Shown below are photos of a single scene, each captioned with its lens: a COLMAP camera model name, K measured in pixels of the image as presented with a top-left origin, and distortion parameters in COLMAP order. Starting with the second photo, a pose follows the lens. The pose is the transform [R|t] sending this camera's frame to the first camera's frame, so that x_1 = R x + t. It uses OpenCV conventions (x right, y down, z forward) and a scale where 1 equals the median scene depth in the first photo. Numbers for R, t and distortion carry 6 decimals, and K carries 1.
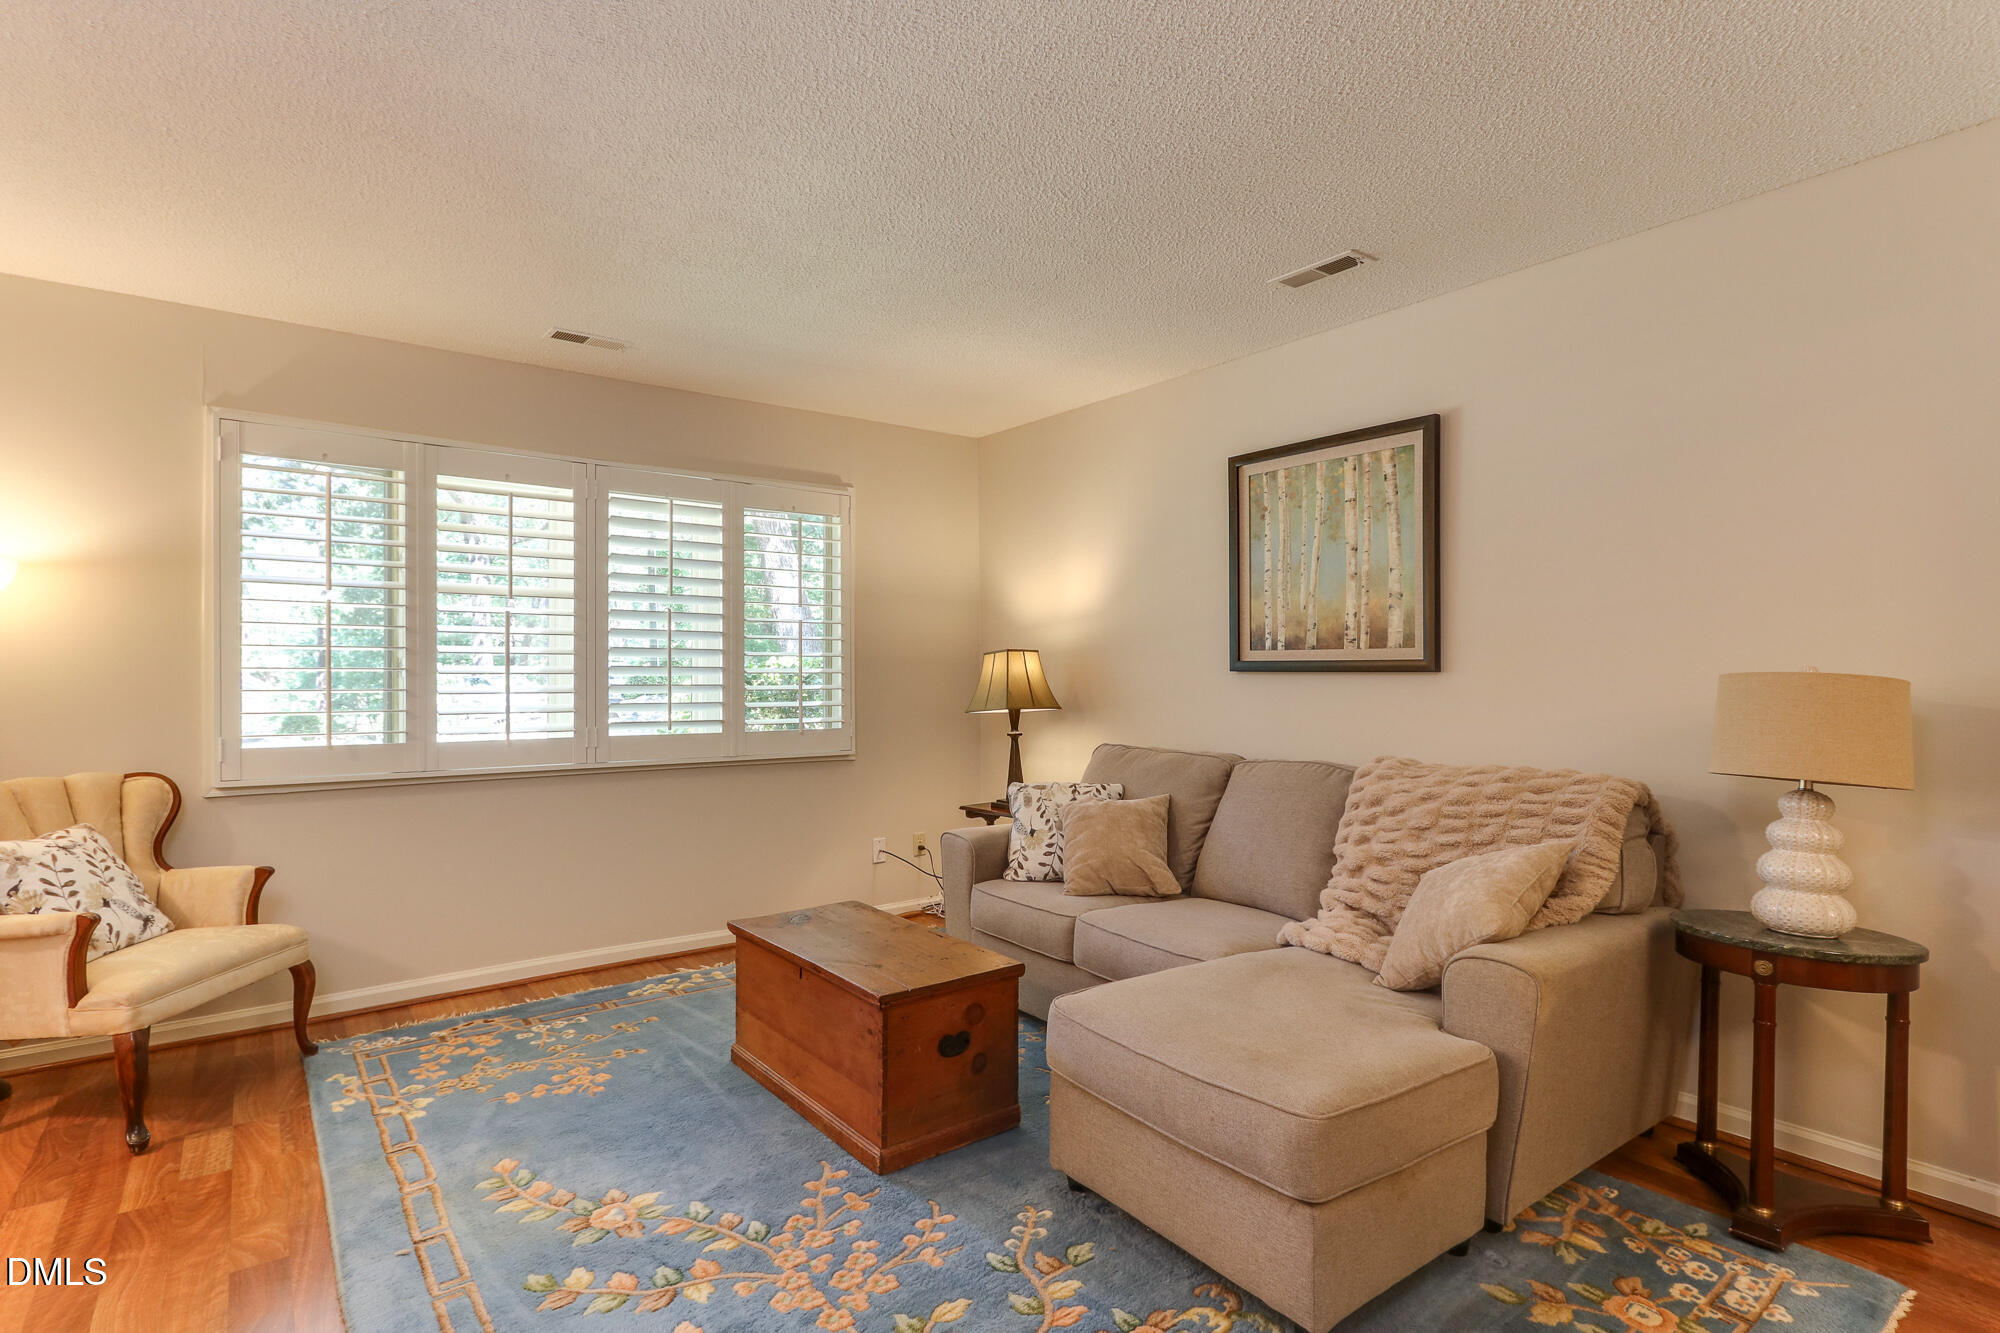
lens RADIAL K [[987.1, 0, 968.4], [0, 987.1, 679.2], [0, 0, 1]] dist [-0.007053, 0.002349]
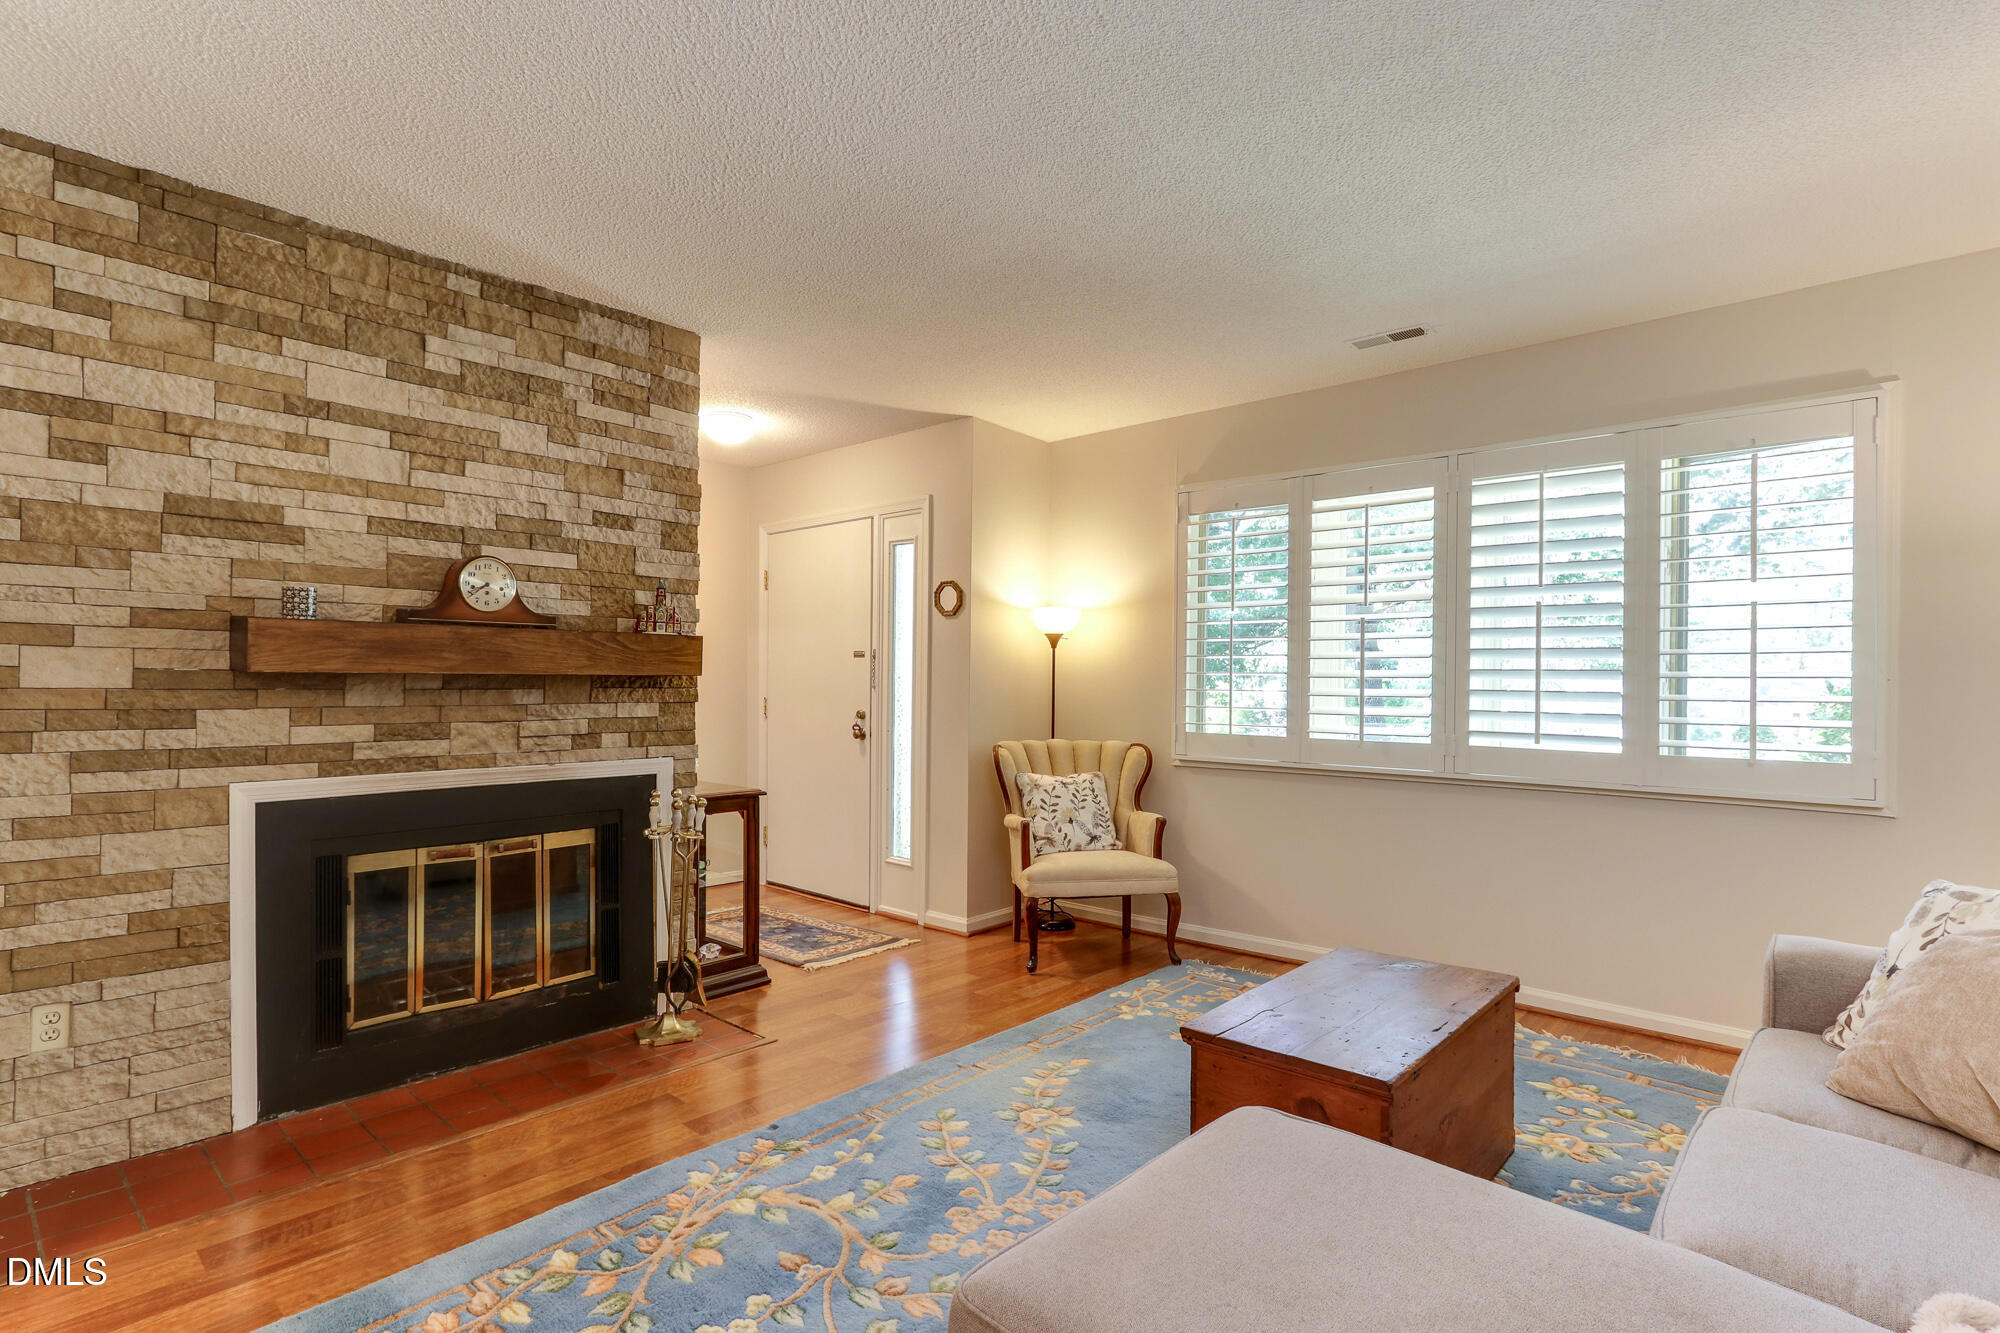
lens RADIAL K [[987.1, 0, 979.9], [0, 987.1, 676.6], [0, 0, 1]] dist [-0.007053, 0.002349]
pose [[0.196725, -0.002560, -0.980455, 0.516443], [-0.011645, 0.999920, -0.004947, 0.003887], [0.980389, 0.012391, 0.196680, 0.426410]]
